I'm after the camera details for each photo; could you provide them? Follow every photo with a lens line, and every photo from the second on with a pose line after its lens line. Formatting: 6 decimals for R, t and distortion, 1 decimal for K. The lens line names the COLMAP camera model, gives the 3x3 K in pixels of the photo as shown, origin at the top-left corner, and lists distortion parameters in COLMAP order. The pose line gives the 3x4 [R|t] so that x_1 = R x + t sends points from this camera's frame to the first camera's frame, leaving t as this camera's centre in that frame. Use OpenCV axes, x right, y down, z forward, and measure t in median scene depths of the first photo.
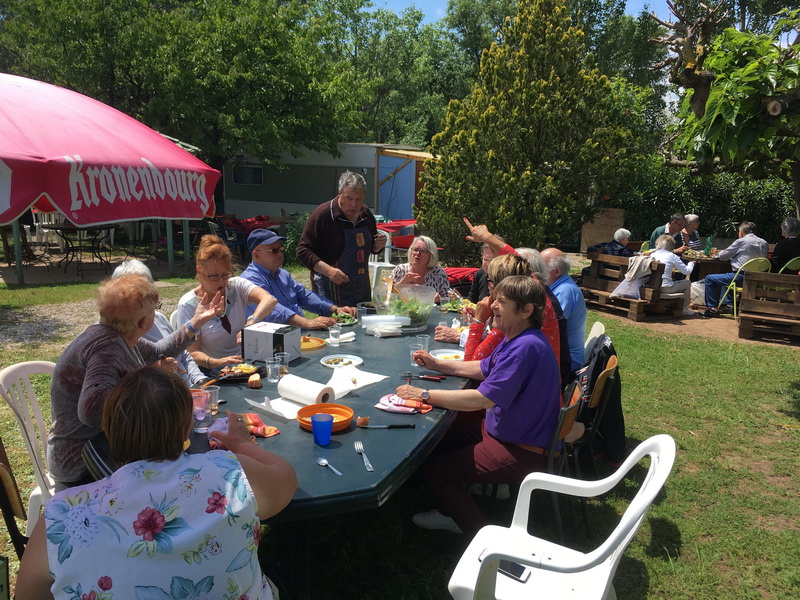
lens RADIAL K [[666.5, 0, 402.1], [0, 666.5, 293.6], [0, 0, 1]] dist [0.028442, -0.058997]
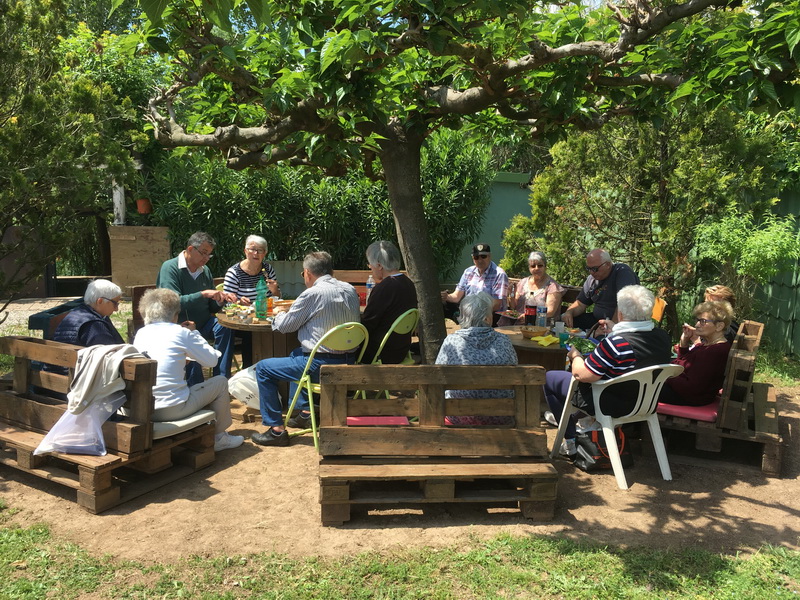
lens RADIAL K [[666.5, 0, 401.5], [0, 666.5, 305.0], [0, 0, 1]] dist [0.028442, -0.058997]
pose [[0.845075, -0.102333, 0.524763, 0.298456], [0.102888, 0.994293, 0.028205, -0.075041], [-0.524654, 0.030156, 0.850781, 0.534787]]
